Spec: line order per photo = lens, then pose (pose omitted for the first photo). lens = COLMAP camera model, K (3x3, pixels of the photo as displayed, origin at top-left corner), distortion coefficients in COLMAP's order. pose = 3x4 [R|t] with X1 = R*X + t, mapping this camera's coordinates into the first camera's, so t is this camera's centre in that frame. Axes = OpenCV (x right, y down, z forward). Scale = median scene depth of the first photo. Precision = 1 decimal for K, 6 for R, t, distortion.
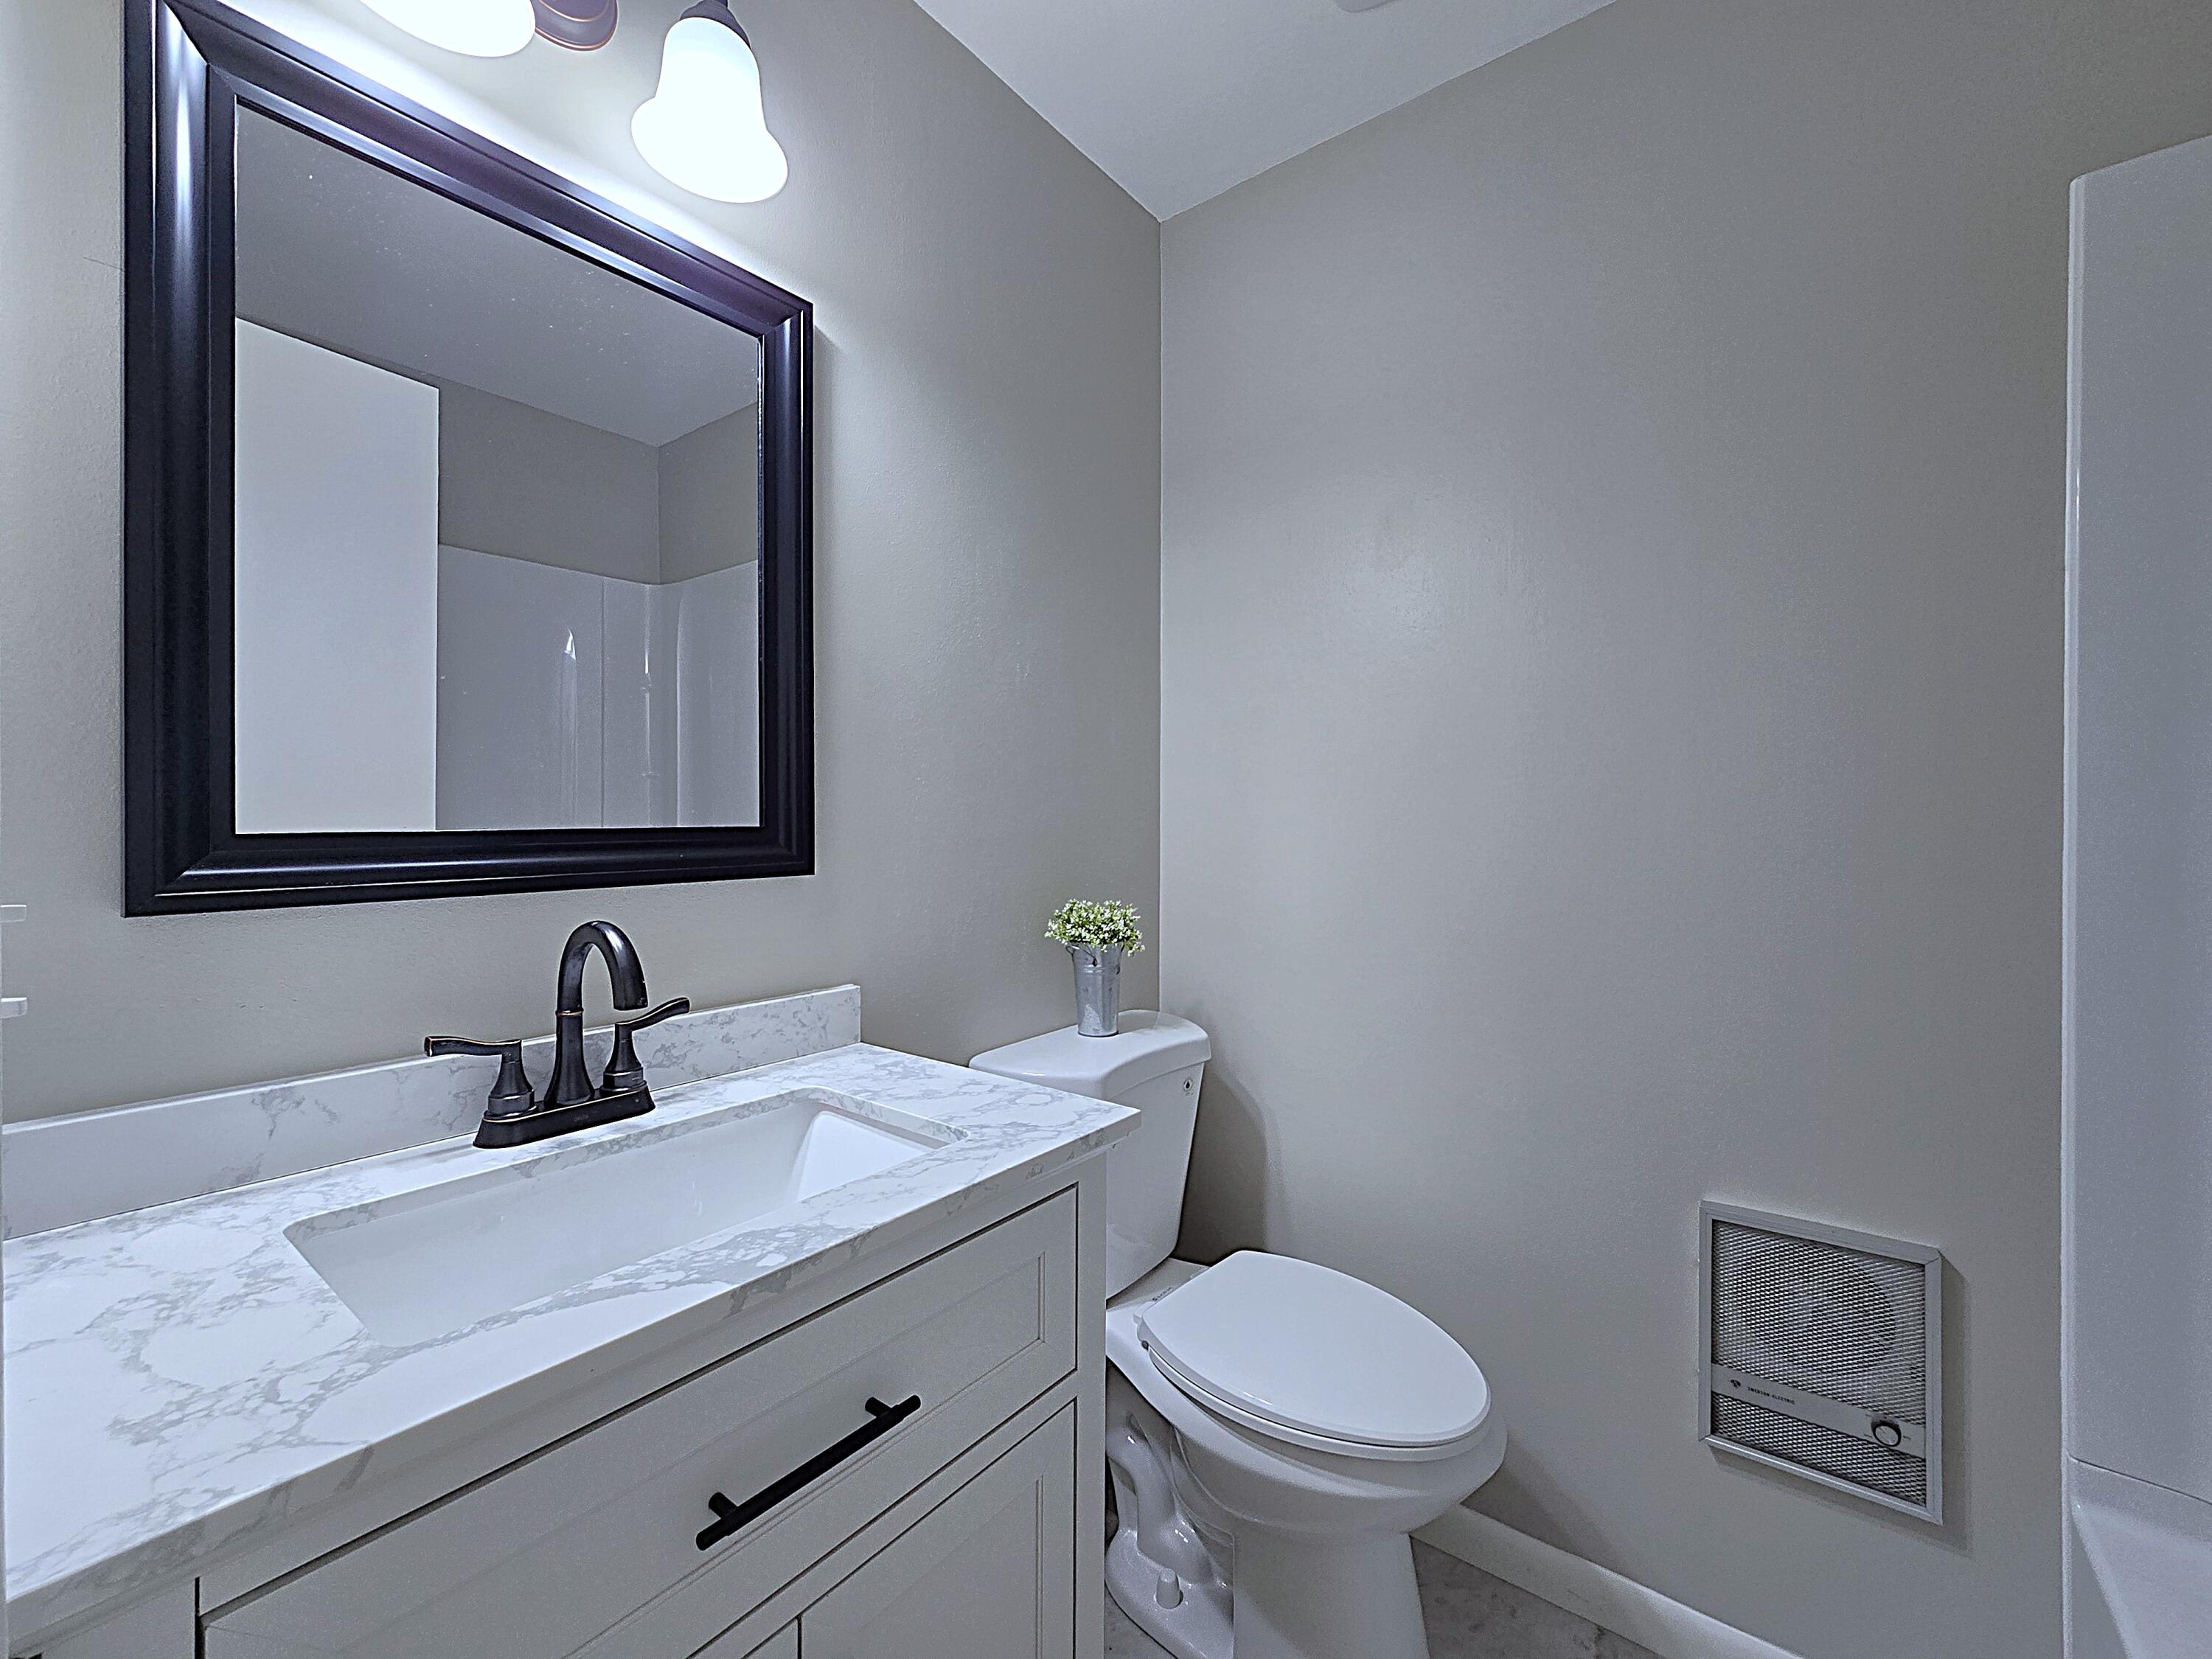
lens RADIAL K [[903.6, 0, 1113.3], [0, 903.6, 821.2], [0, 0, 1]] dist [-0.001681, -0.000168]
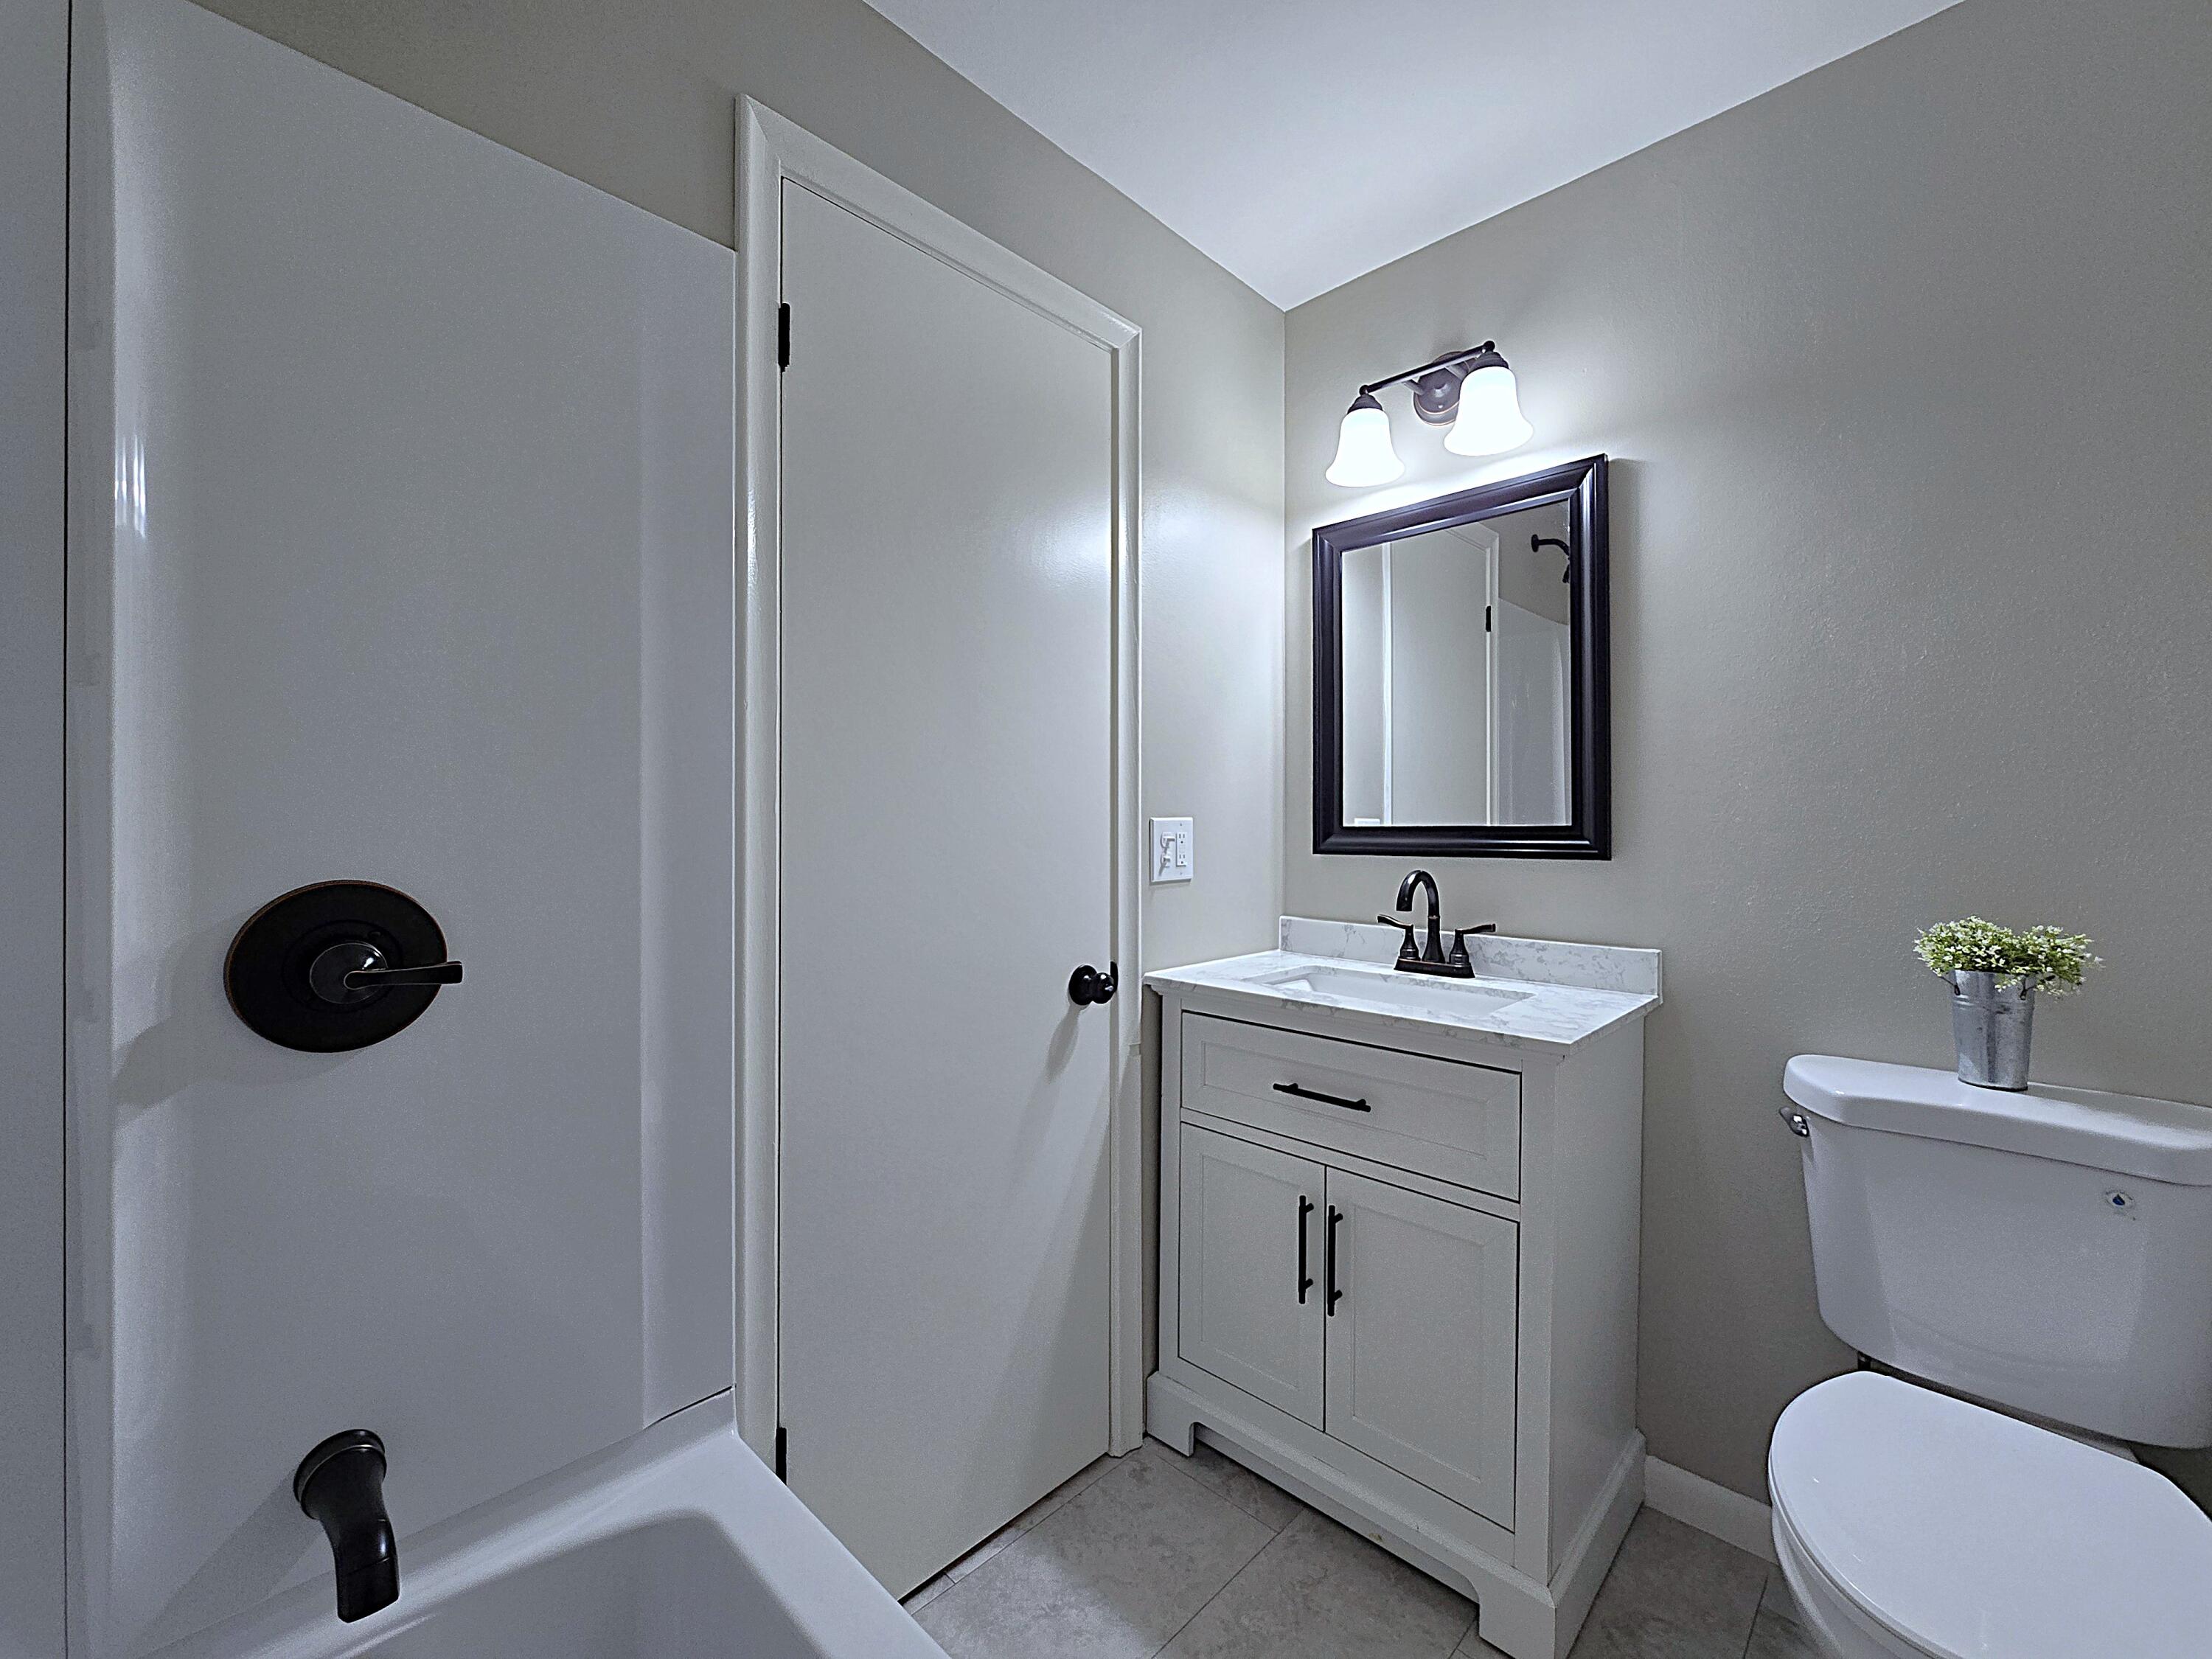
lens RADIAL K [[903.6, 0, 1113.3], [0, 903.6, 821.2], [0, 0, 1]] dist [-0.001681, -0.000168]
pose [[-0.111067, -0.000915, -0.993813, 1.456569], [-0.001495, 0.999999, -0.000754, -0.000394], [0.993812, 0.001402, -0.111068, 0.508587]]
